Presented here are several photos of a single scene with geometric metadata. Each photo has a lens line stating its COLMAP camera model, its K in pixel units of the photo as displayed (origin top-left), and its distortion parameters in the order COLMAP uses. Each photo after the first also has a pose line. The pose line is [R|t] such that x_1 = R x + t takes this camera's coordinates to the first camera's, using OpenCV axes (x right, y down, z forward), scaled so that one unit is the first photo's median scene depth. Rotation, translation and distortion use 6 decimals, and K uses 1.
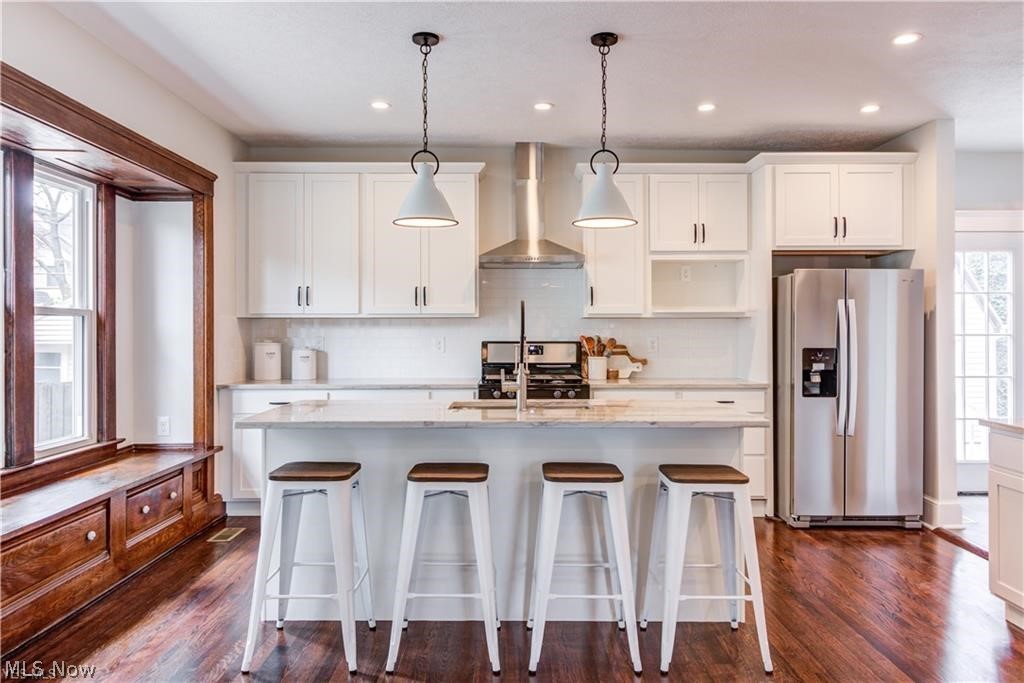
lens RADIAL K [[708.8, 0, 518.9], [0, 708.8, 325.9], [0, 0, 1]] dist [0.008917, 0.005292]
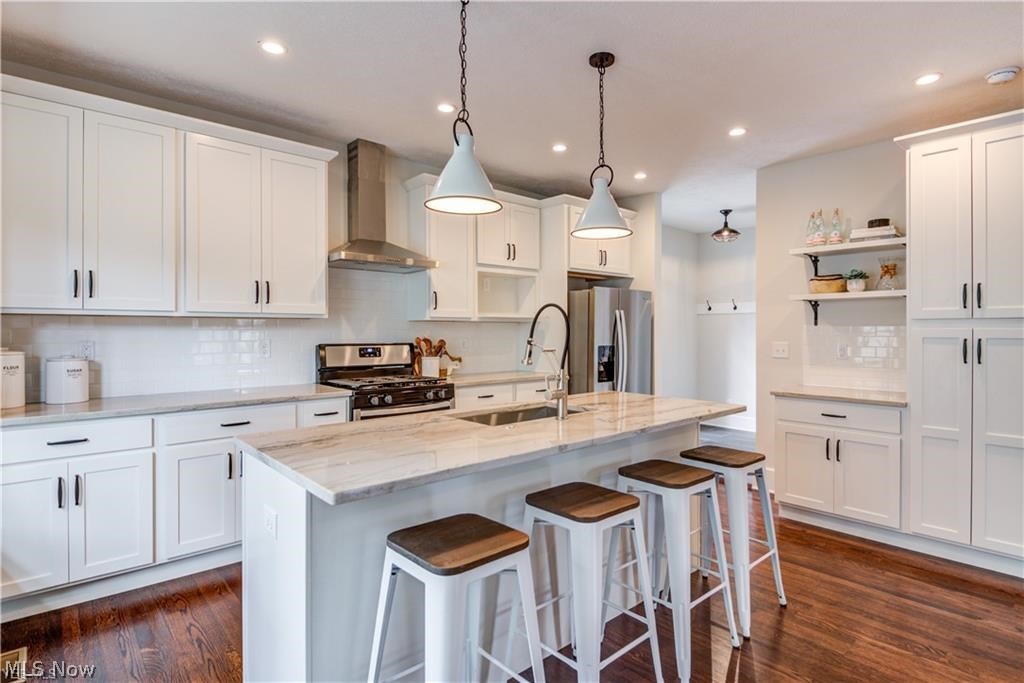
lens RADIAL K [[520.5, 0, 522.9], [0, 520.5, 333.1], [0, 0, 1]] dist [0.017076, -0.007359]
pose [[0.742471, -0.001243, 0.669877, -0.356074], [-0.007312, 0.999924, 0.009959, -0.001754], [-0.669839, -0.012292, 0.742405, 0.358946]]
